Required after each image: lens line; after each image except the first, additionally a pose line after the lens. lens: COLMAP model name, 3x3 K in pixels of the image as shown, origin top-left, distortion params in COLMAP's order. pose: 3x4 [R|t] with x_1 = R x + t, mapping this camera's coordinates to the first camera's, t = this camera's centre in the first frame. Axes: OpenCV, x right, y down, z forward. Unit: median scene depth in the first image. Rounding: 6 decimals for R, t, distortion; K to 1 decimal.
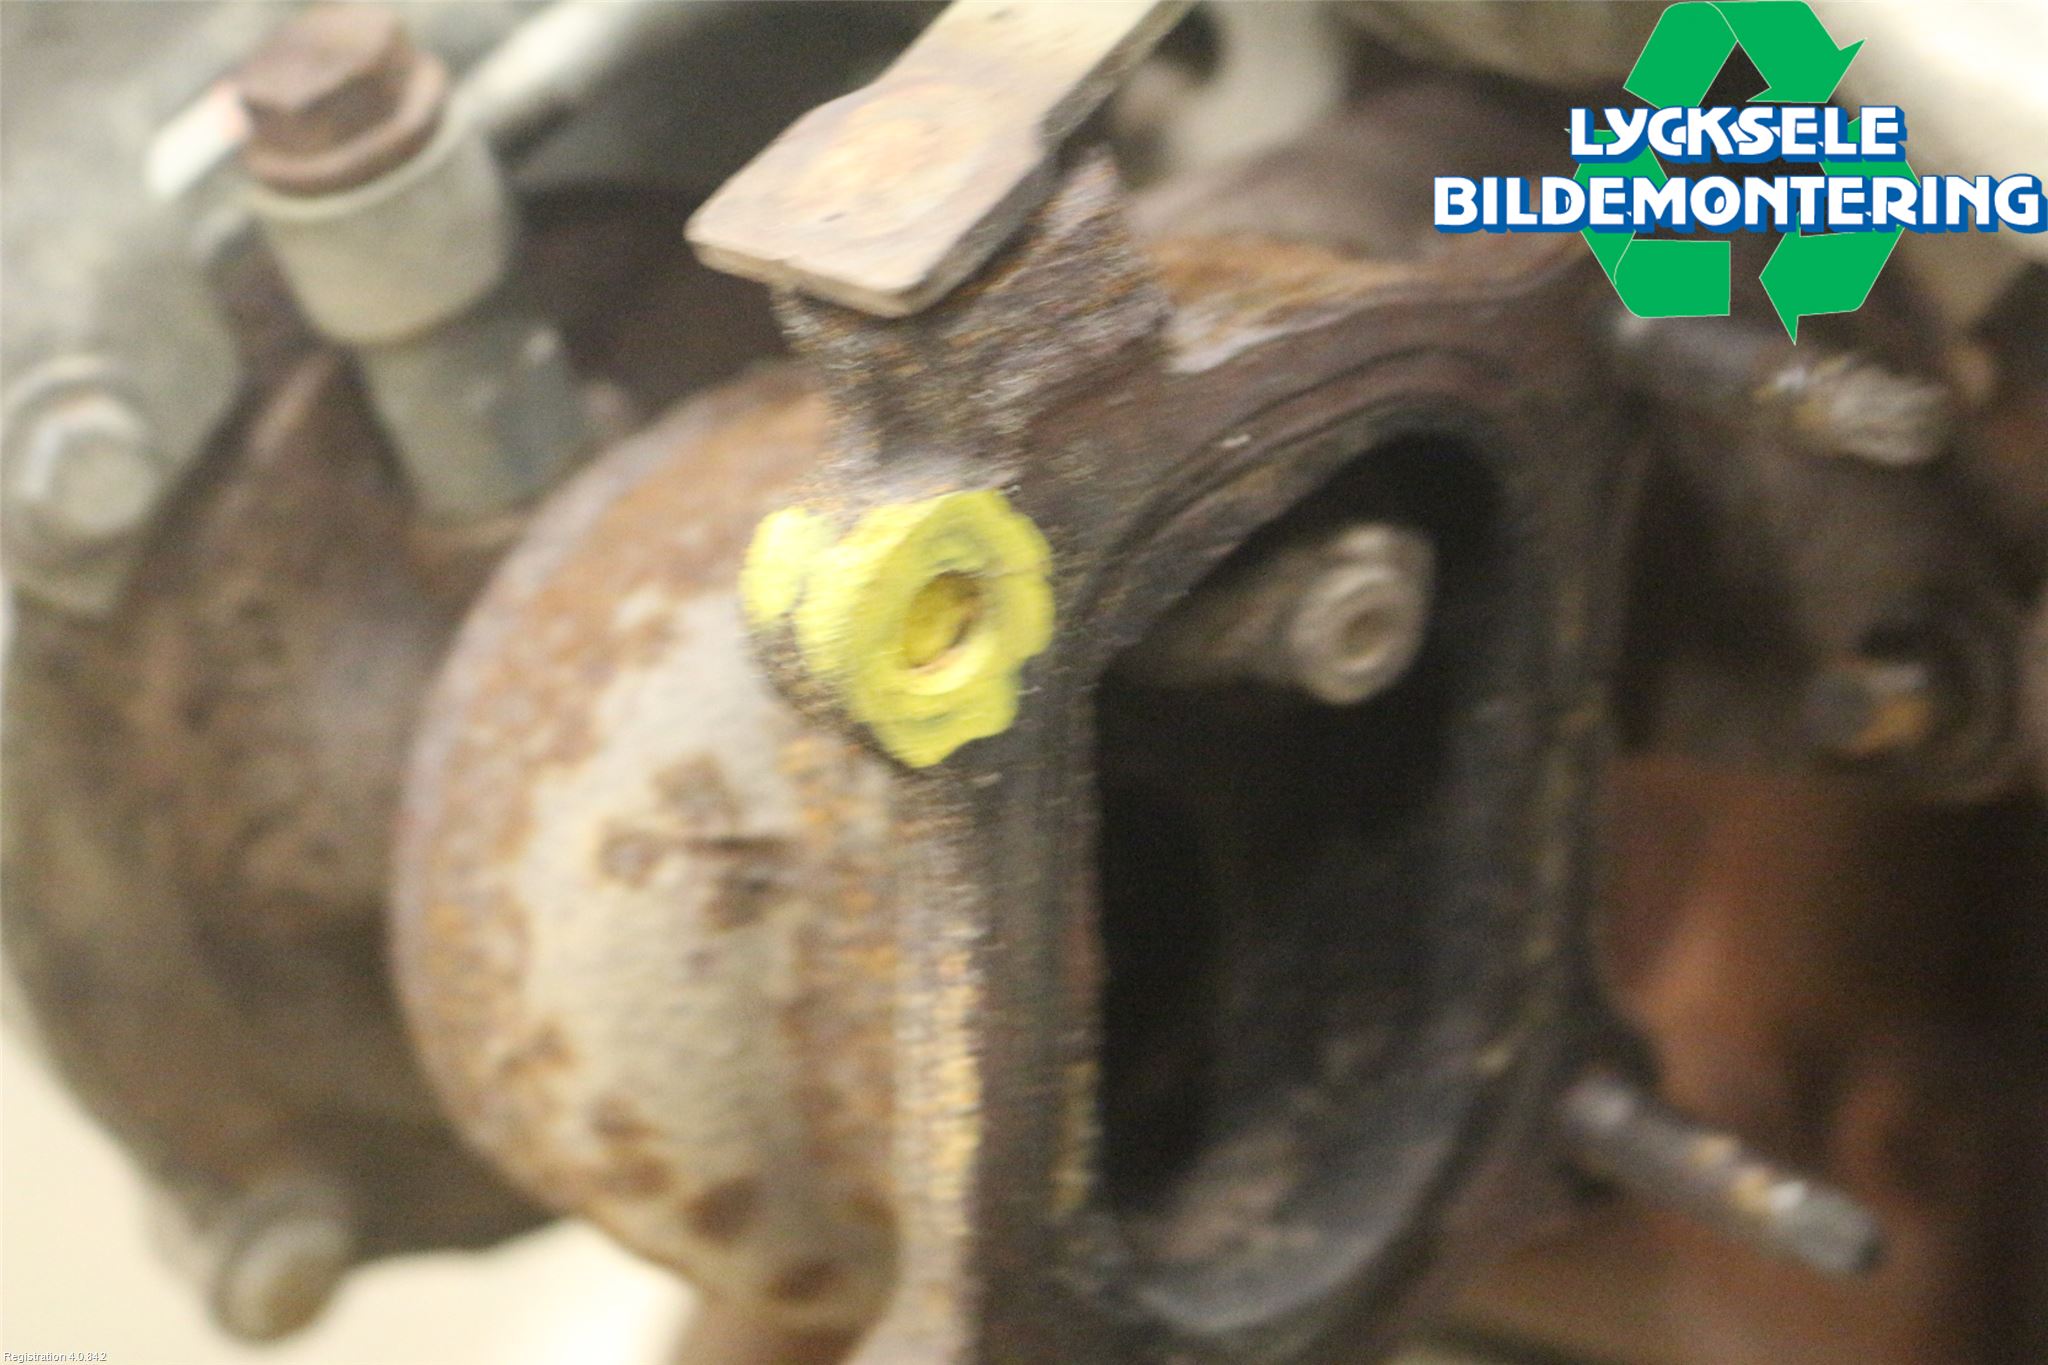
lens RADIAL K [[4226.7, 0, 1024.0], [0, 4226.7, 682.5], [0, 0, 1]] dist [0.002455, 0.023325]
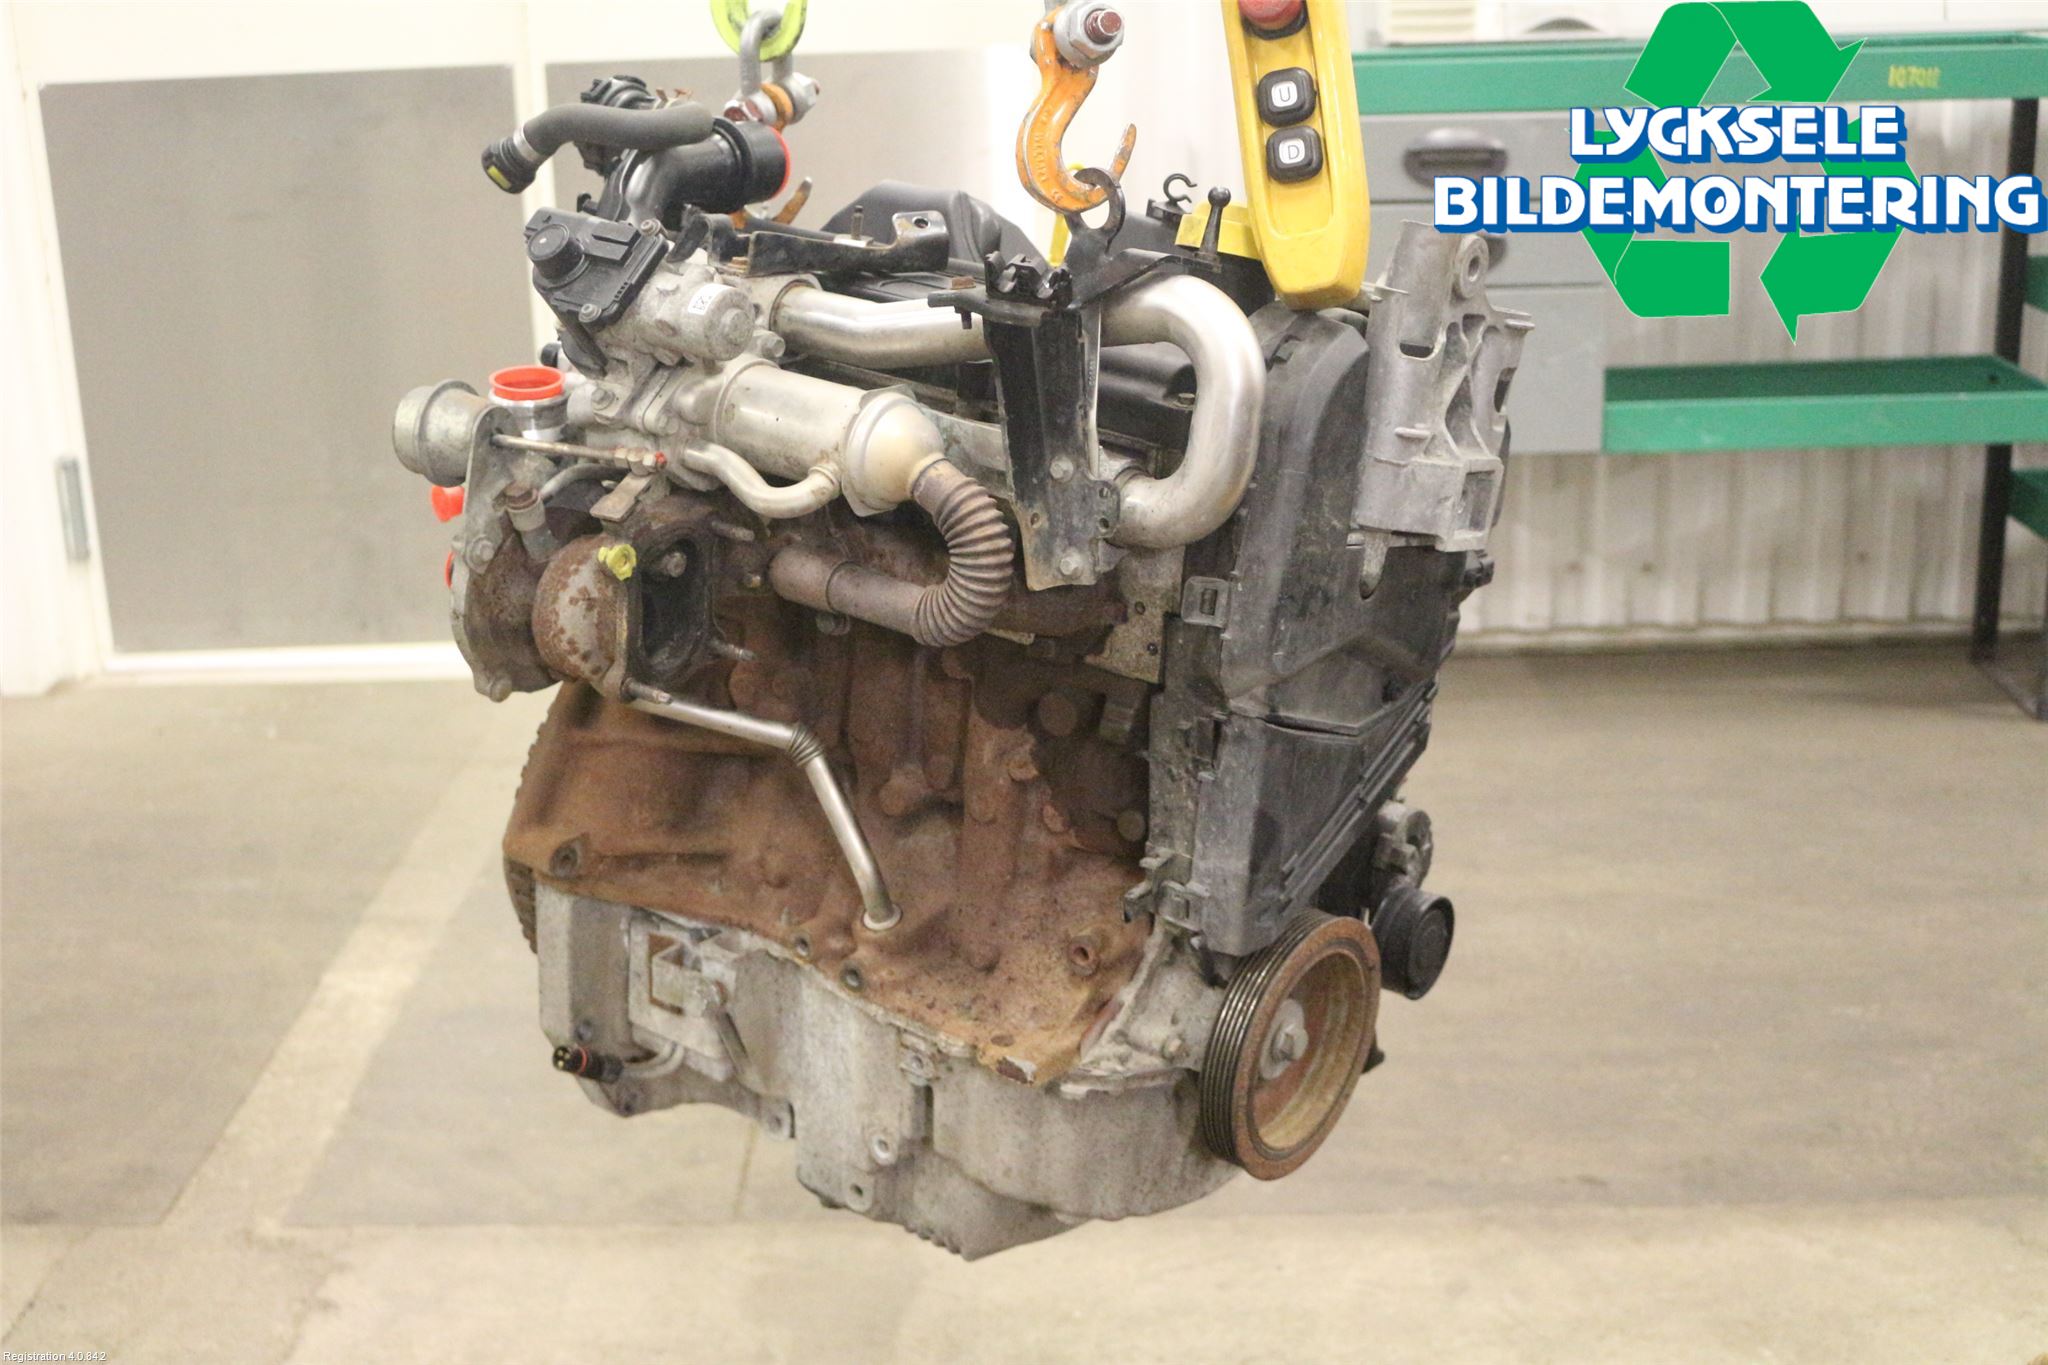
lens RADIAL K [[2712.5, 0, 1024.0], [0, 2712.5, 682.5], [0, 0, 1]] dist [-0.094014, 0.098094]
pose [[0.978178, -0.026519, 0.206072, -0.292064], [0.038451, 0.997794, -0.054114, 0.447655], [-0.204182, 0.060856, 0.977040, -3.543426]]
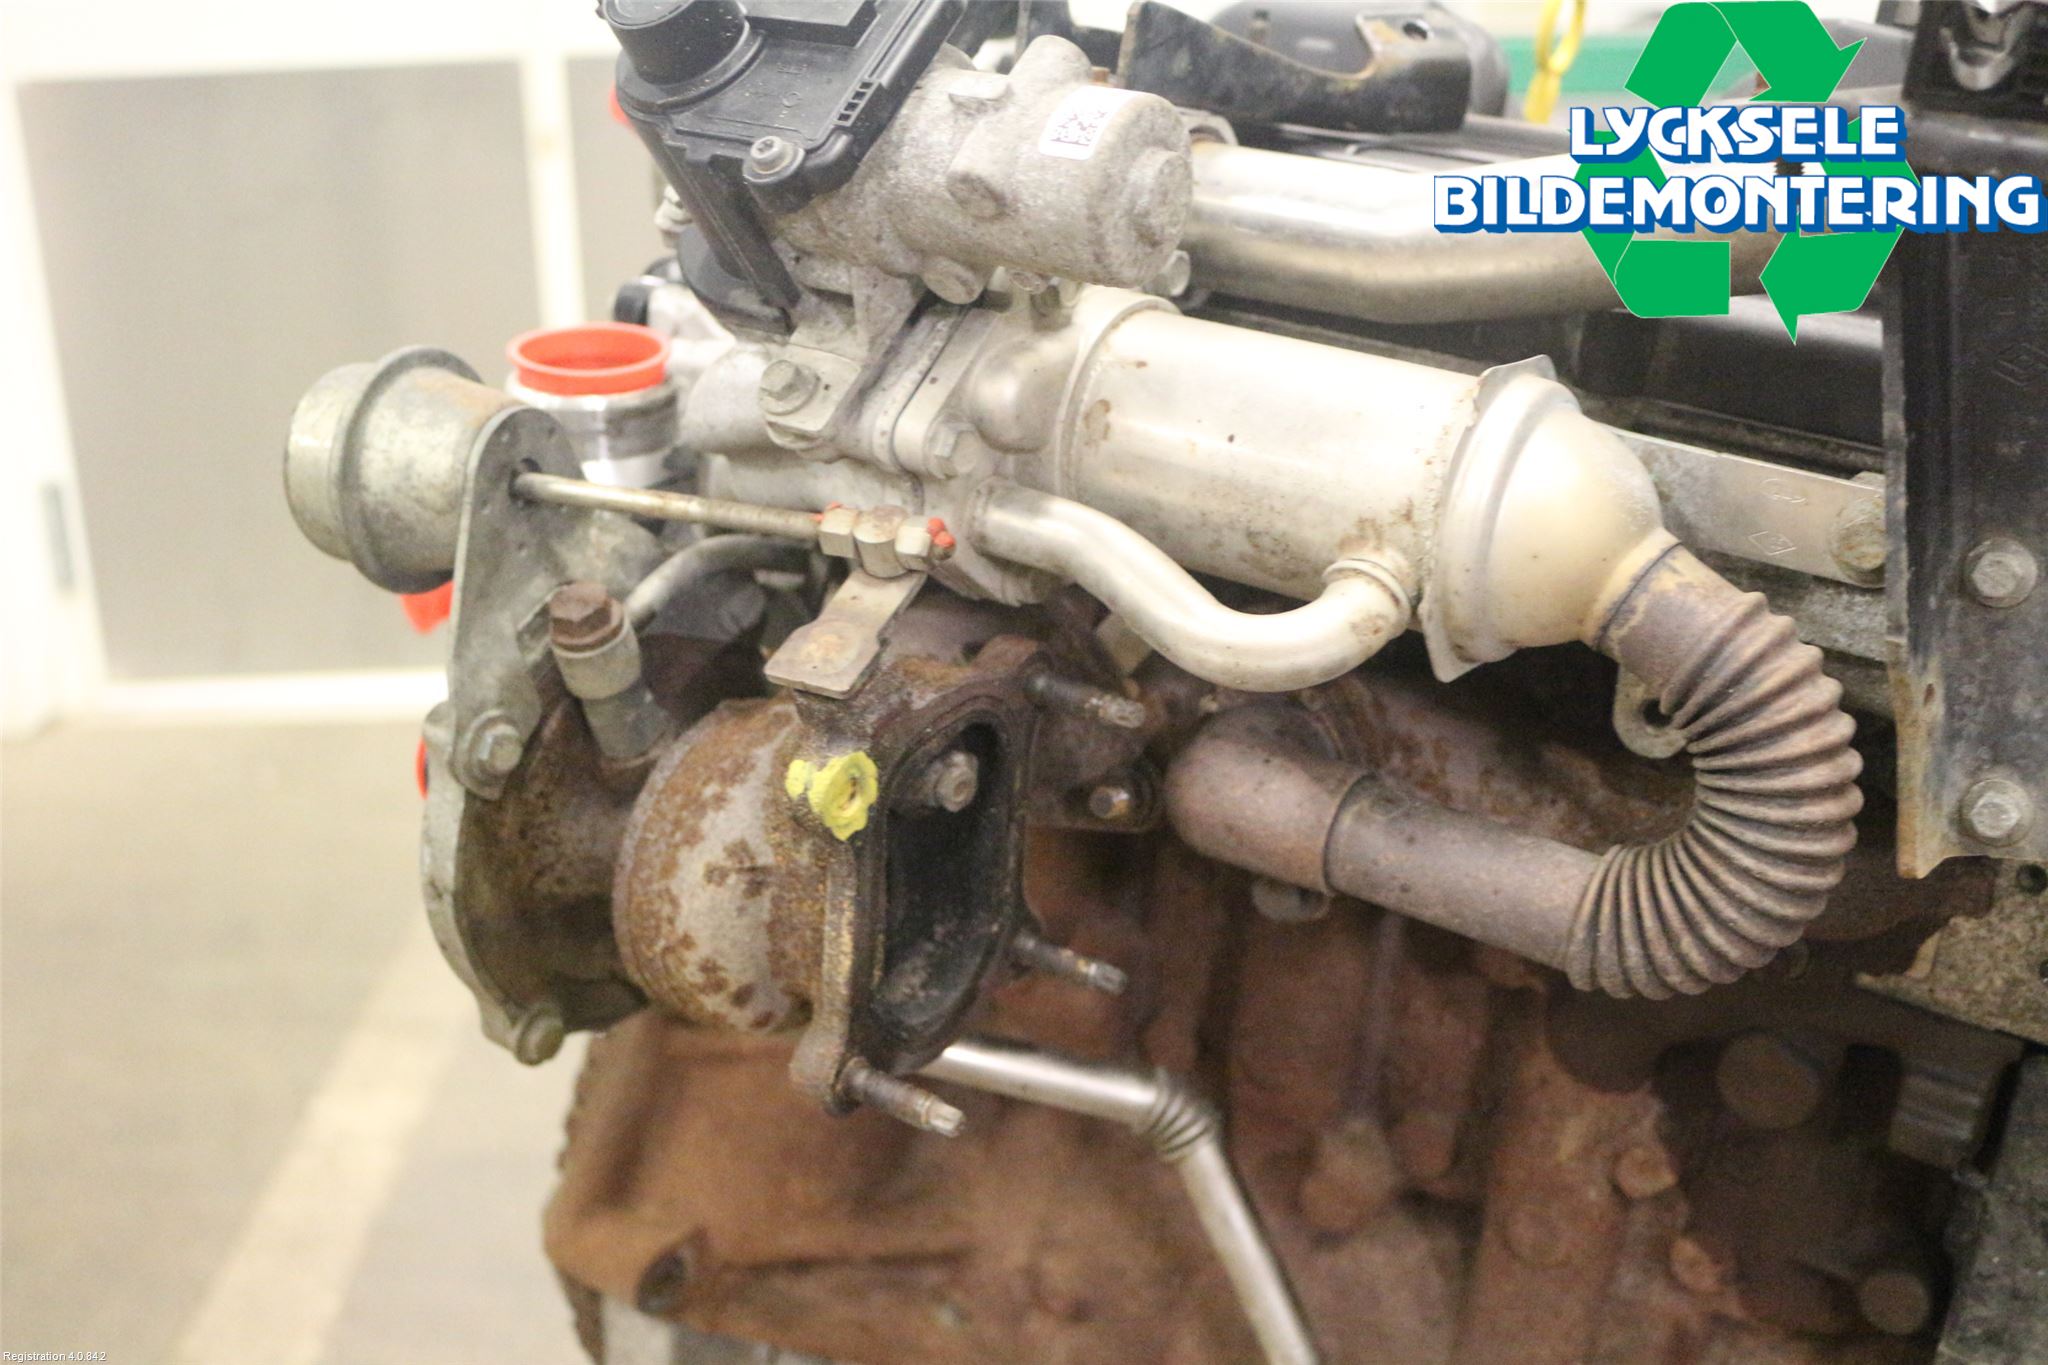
lens RADIAL K [[2175.7, 0, 1024.0], [0, 2175.7, 682.5], [0, 0, 1]] dist [-0.110845, 0.003644]
pose [[0.969214, -0.034291, 0.243821, -0.248756], [0.044052, 0.998427, -0.034695, -0.030921], [-0.242247, 0.044368, 0.969200, -0.520040]]
